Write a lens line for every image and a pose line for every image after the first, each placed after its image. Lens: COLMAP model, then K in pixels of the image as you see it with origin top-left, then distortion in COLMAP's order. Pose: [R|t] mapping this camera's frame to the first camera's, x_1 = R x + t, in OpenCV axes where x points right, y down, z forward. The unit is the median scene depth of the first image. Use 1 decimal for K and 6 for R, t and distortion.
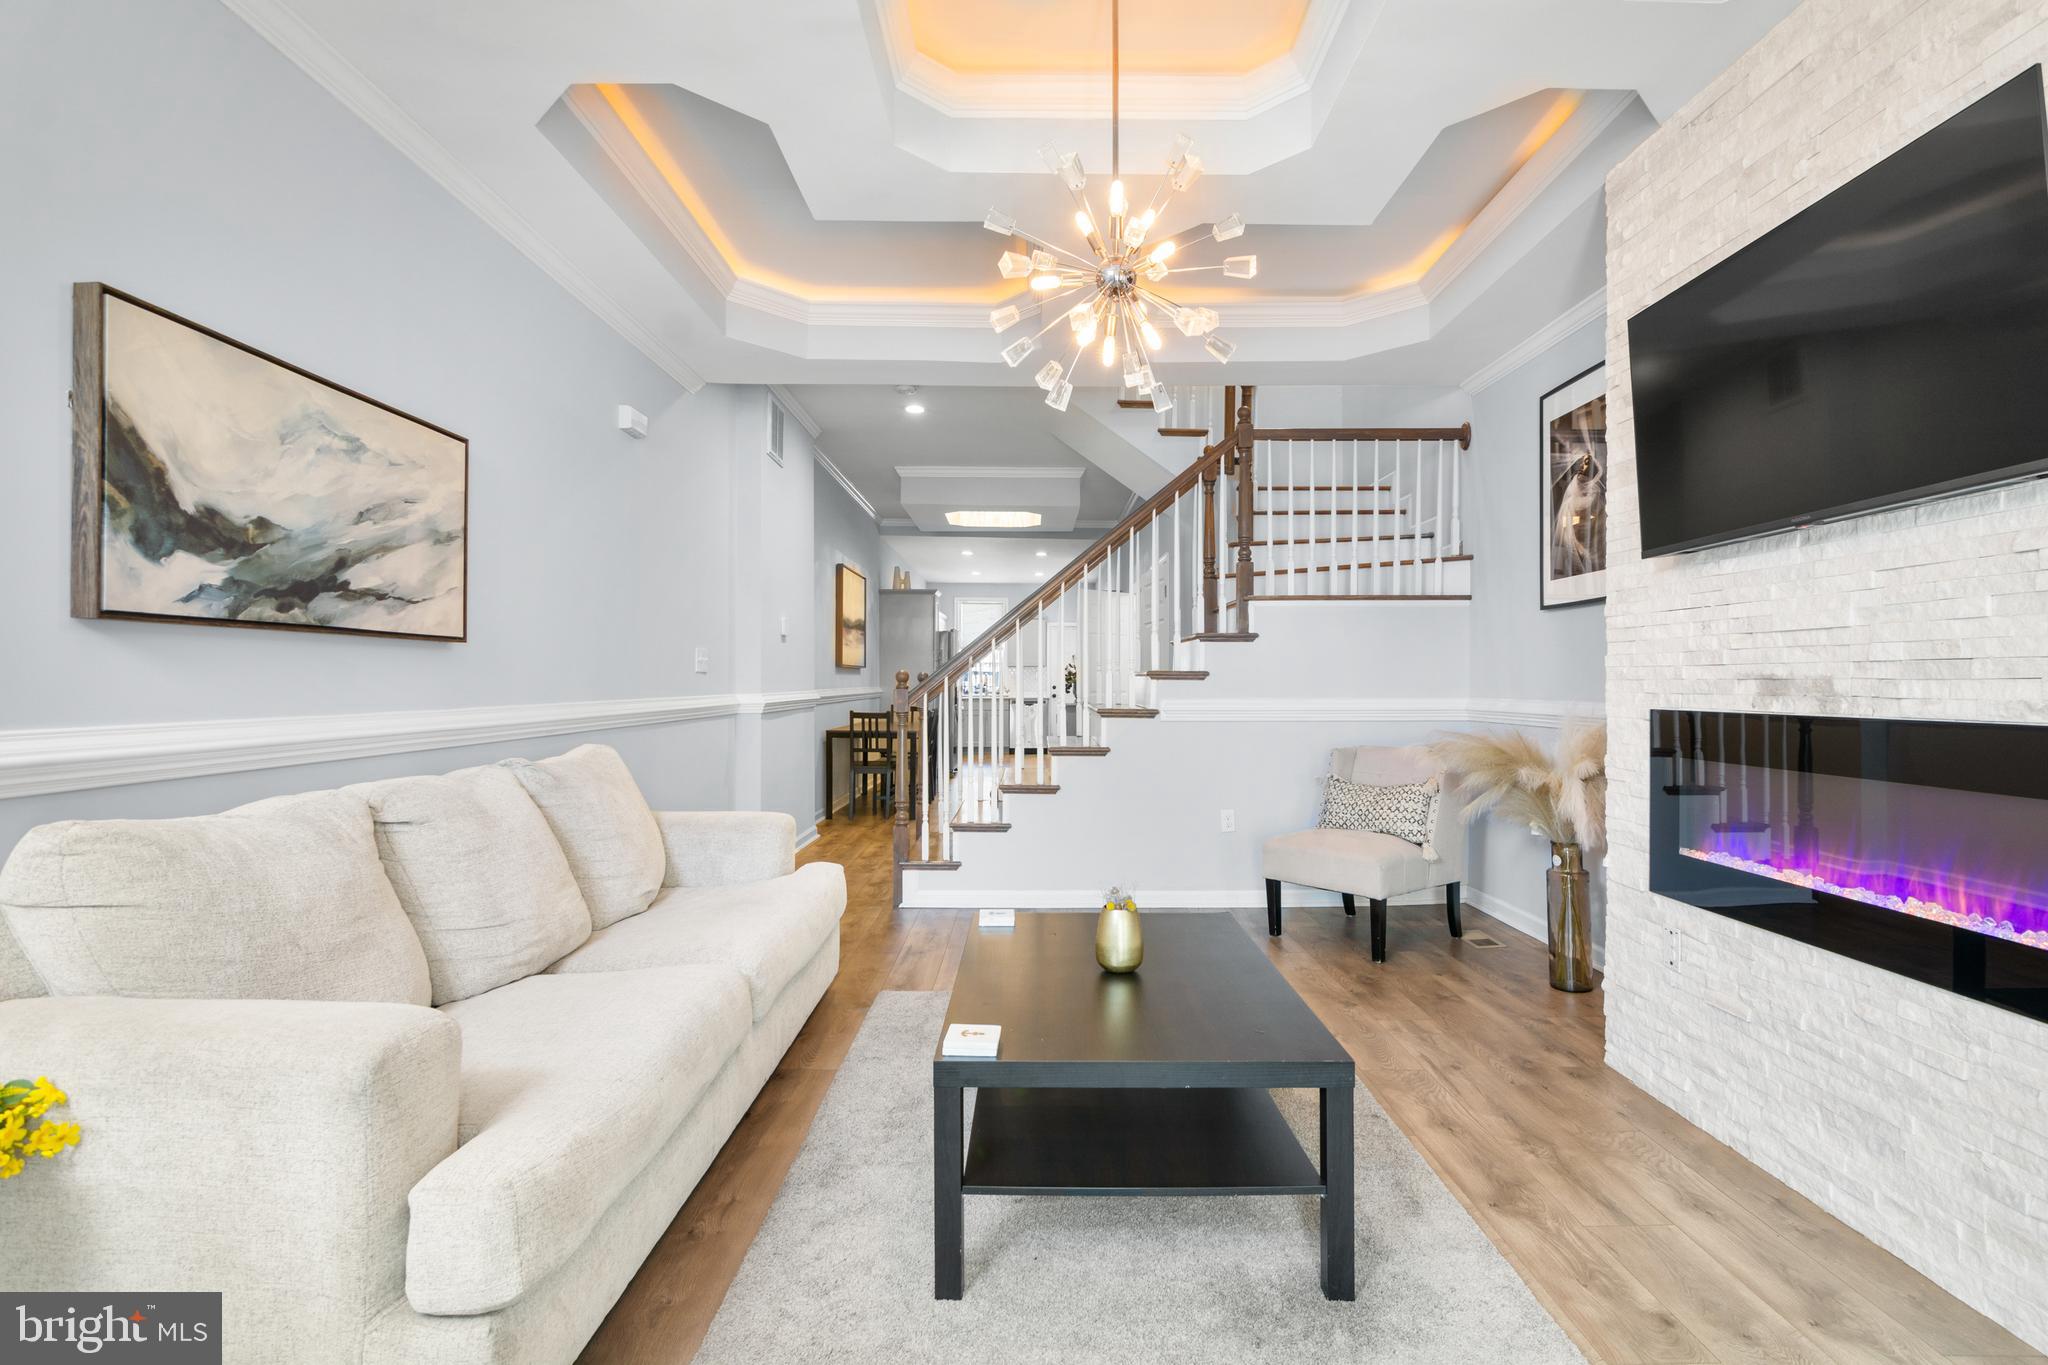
lens RADIAL K [[984.1, 0, 1031.2], [0, 984.1, 679.6], [0, 0, 1]] dist [-0.012412, -0.000793]
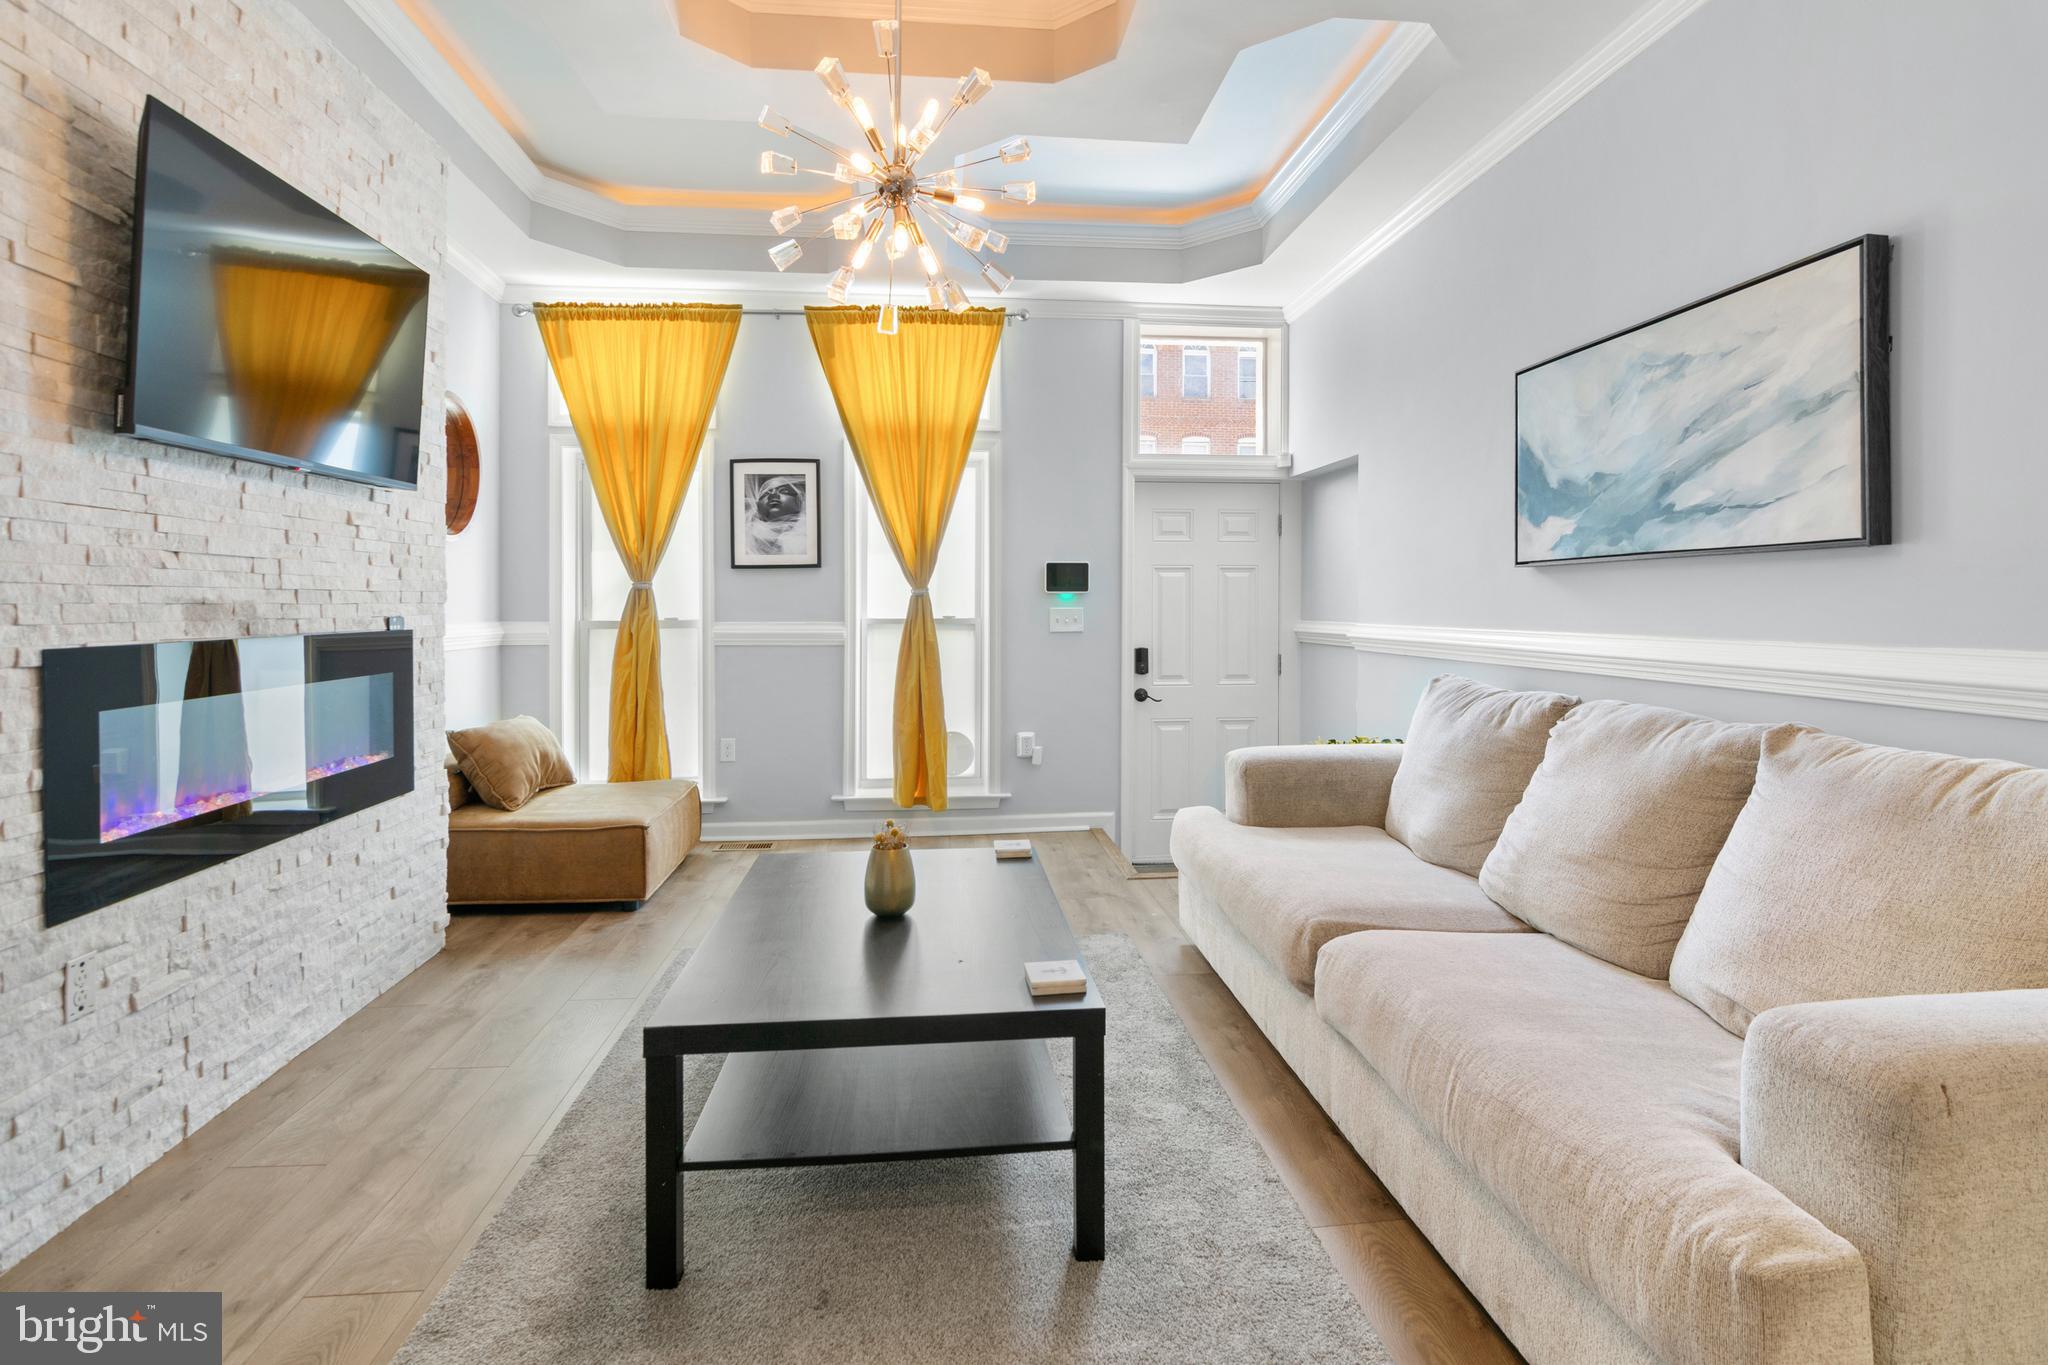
lens RADIAL K [[1024.0, 0, 1028.1], [0, 1024.0, 606.5], [0, 0, 1]] dist [-0.003147, -0.005851]
pose [[-0.994485, 0.001052, -0.104873, 0.058625], [0.000859, 0.999998, 0.001882, 0.001129], [0.104875, 0.001781, -0.994484, 1.883643]]
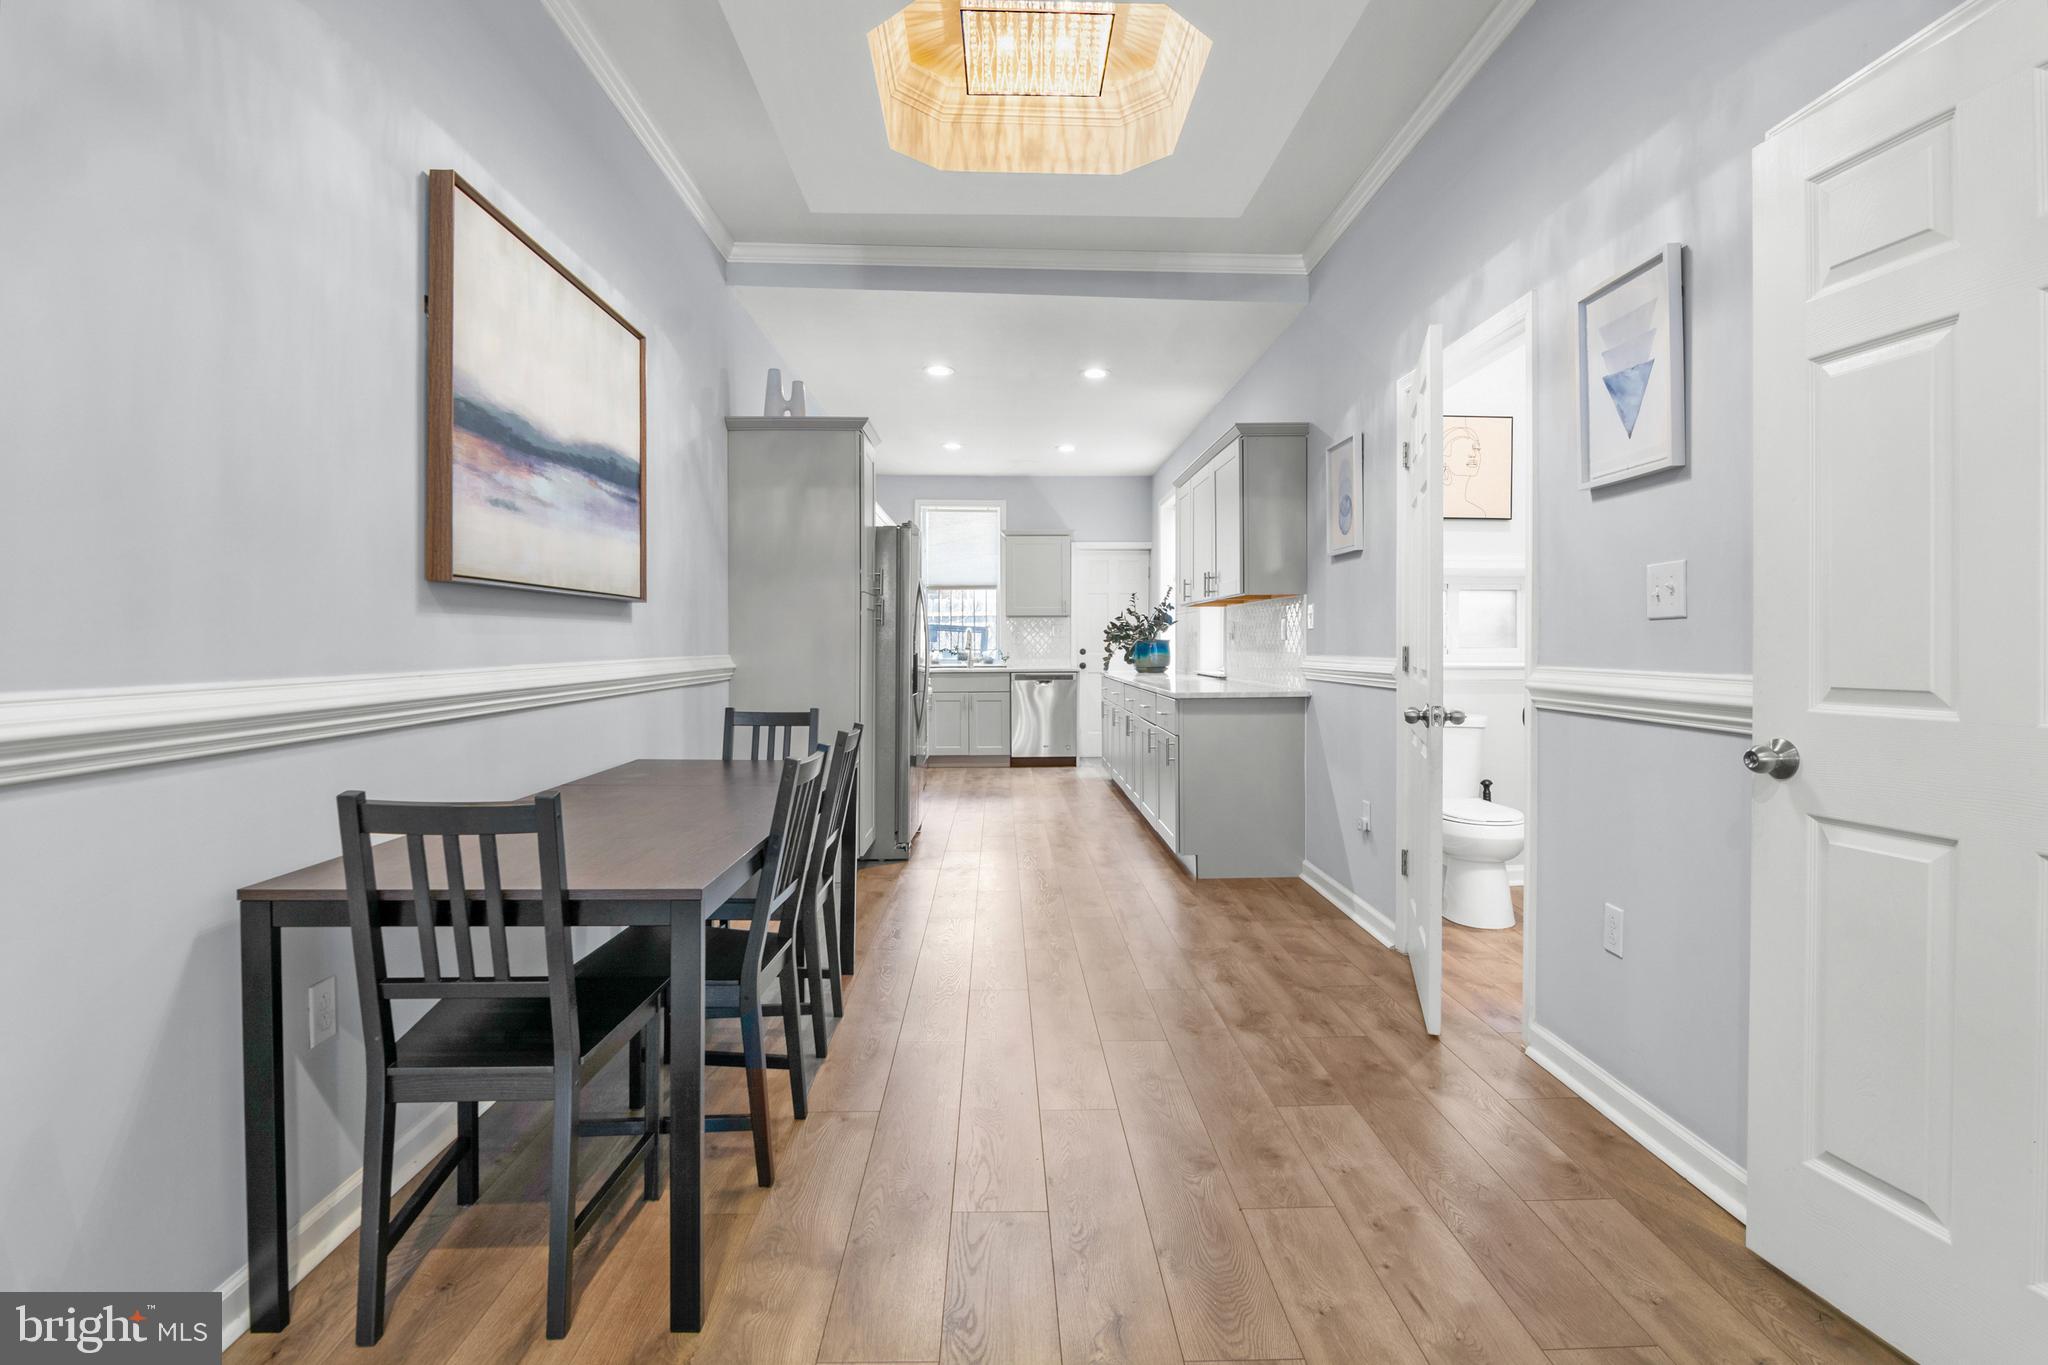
lens RADIAL K [[996.3, 0, 1031.3], [0, 996.3, 656.2], [0, 0, 1]] dist [0.000613, -0.011797]
pose [[0.999424, 0.000633, 0.033920, -0.185677], [-0.001194, 0.999862, 0.016550, 0.005578], [-0.033905, -0.016581, 0.999288, 2.618508]]
